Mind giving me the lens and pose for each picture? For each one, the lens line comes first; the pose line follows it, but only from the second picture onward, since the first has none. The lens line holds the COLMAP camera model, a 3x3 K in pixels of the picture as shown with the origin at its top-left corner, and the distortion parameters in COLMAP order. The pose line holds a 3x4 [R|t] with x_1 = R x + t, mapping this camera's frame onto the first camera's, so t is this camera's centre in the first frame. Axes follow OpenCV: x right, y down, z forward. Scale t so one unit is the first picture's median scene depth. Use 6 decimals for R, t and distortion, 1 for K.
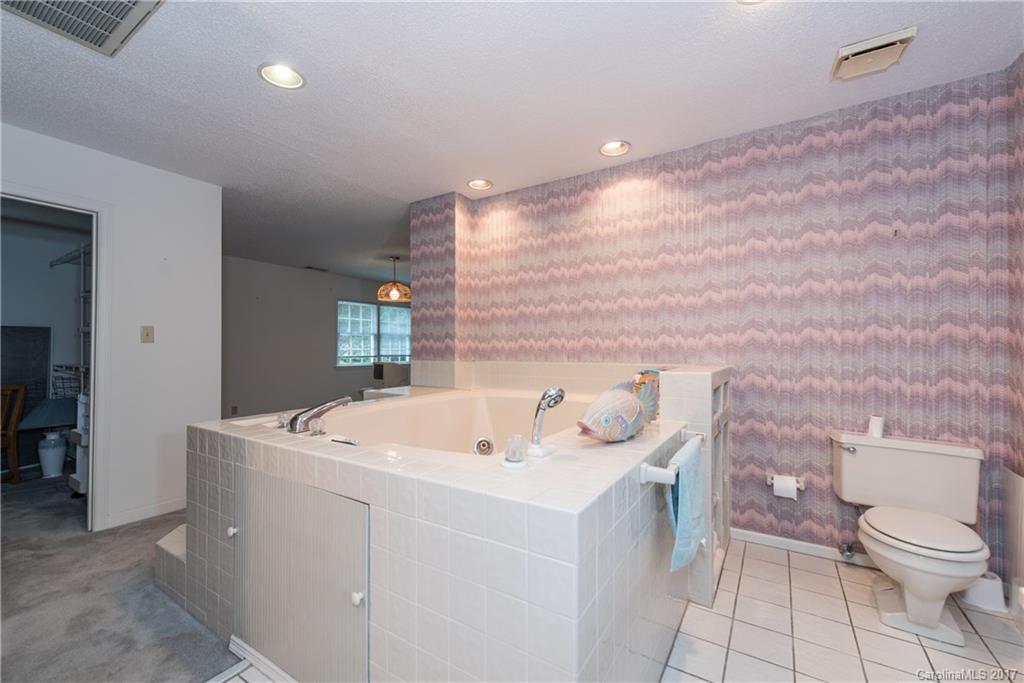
lens RADIAL K [[409.6, 0, 512.5], [0, 409.6, 345.6], [0, 0, 1]] dist [0.001267, -0.000498]
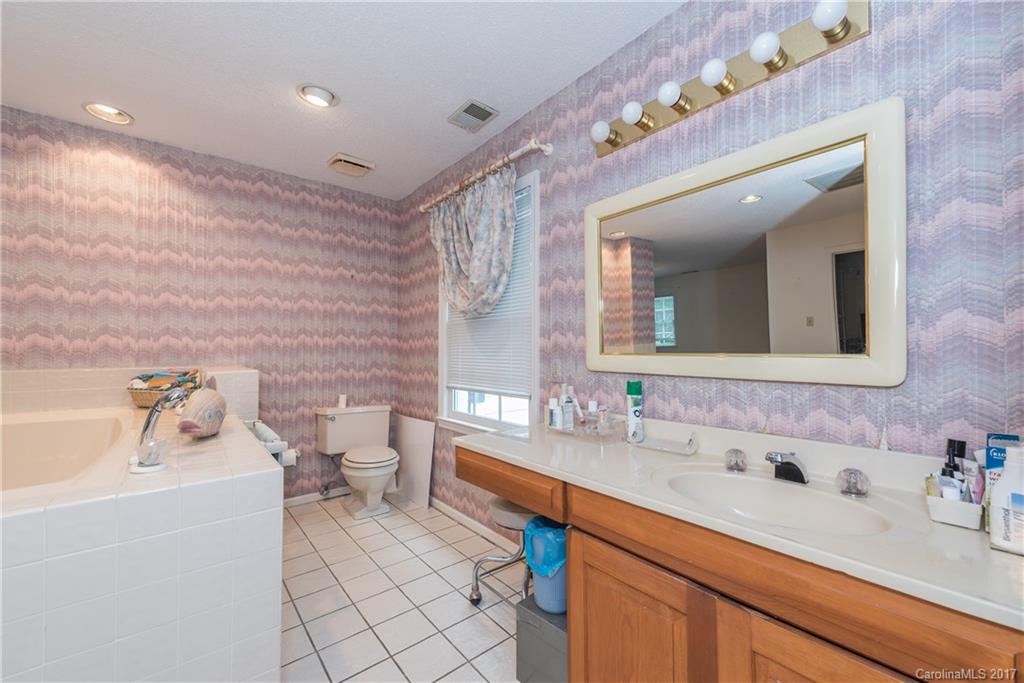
lens RADIAL K [[409.6, 0, 510.5], [0, 409.6, 342.7], [0, 0, 1]] dist [0.001267, -0.000498]
pose [[0.304382, 0.018433, 0.952372, -0.351793], [-0.006473, 0.999830, -0.017283, 0.001294], [-0.952528, -0.000904, 0.304450, -0.056088]]
